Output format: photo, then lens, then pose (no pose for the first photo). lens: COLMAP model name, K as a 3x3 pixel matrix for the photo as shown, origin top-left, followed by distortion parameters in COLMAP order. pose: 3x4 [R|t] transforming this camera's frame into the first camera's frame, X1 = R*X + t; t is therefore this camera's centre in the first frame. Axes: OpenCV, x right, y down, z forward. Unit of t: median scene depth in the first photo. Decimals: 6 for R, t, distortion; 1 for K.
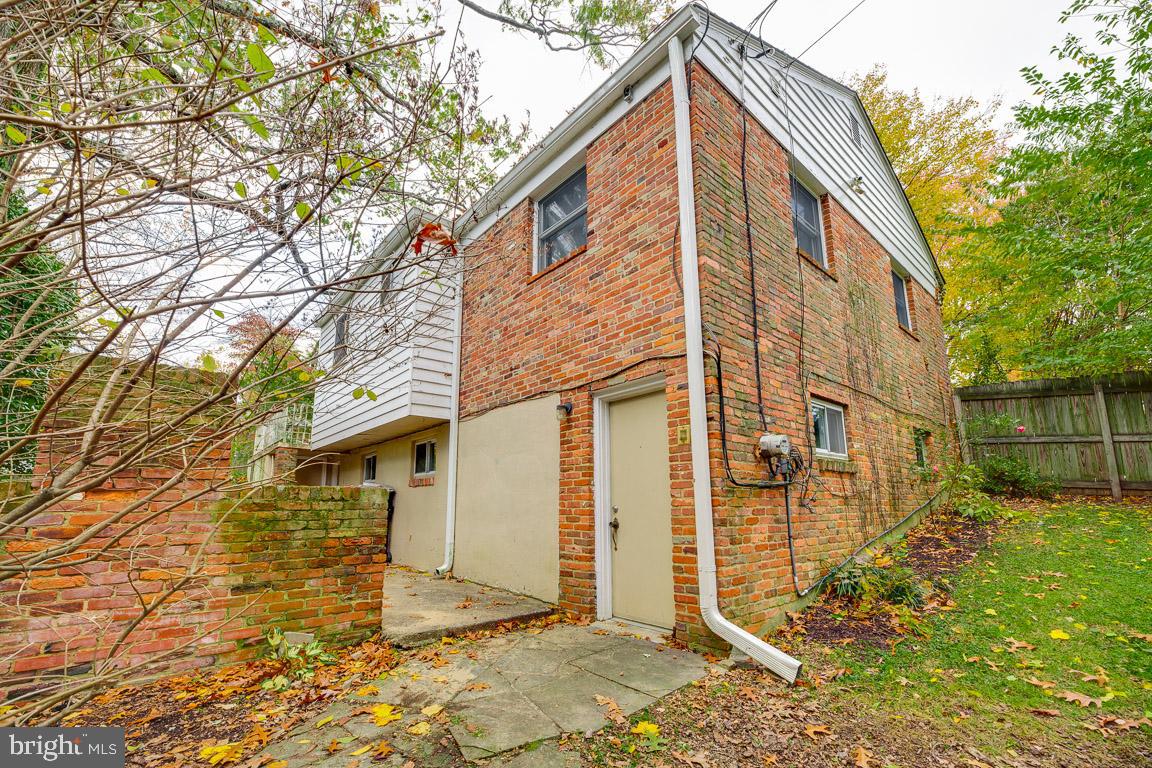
lens RADIAL K [[490.3, 0, 578.4], [0, 490.3, 419.7], [0, 0, 1]] dist [-0.000269, -0.002242]
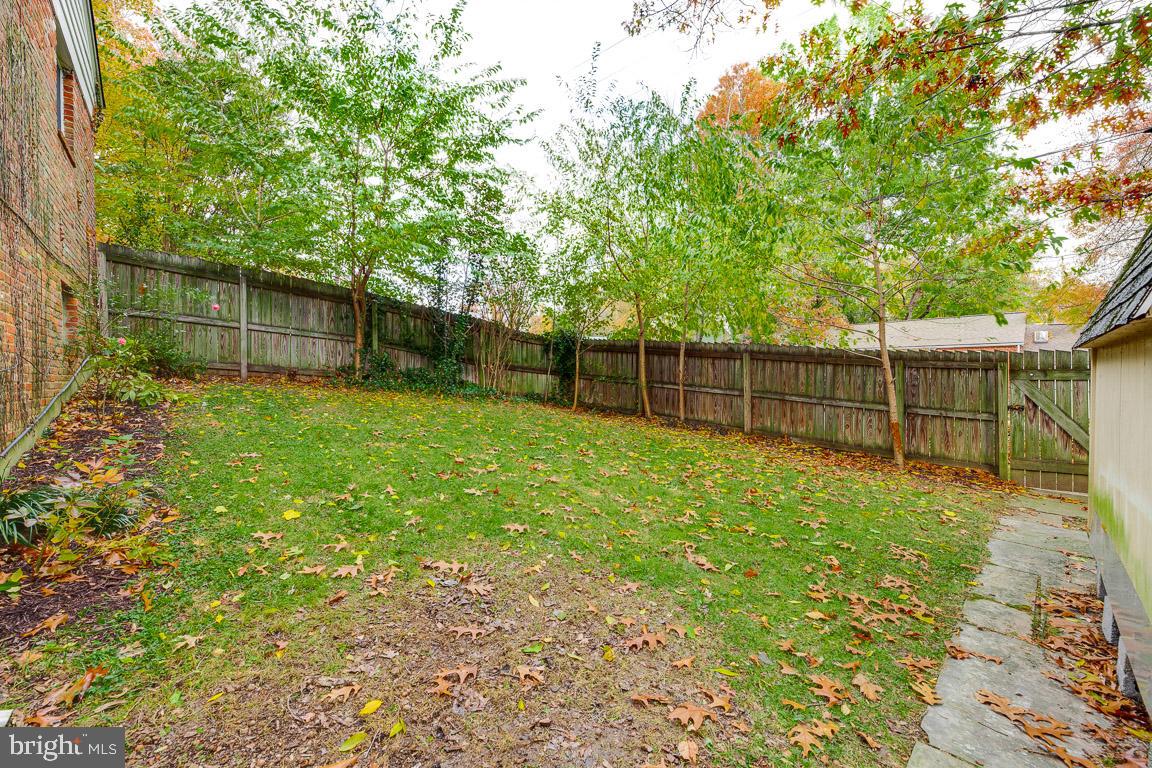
lens RADIAL K [[490.3, 0, 575.4], [0, 490.3, 380.1], [0, 0, 1]] dist [-0.000269, -0.002242]
pose [[0.035390, -0.002454, 0.999371, -0.007801], [-0.168592, 0.985650, 0.008390, 0.017500], [-0.985050, -0.168783, 0.034469, 0.143075]]
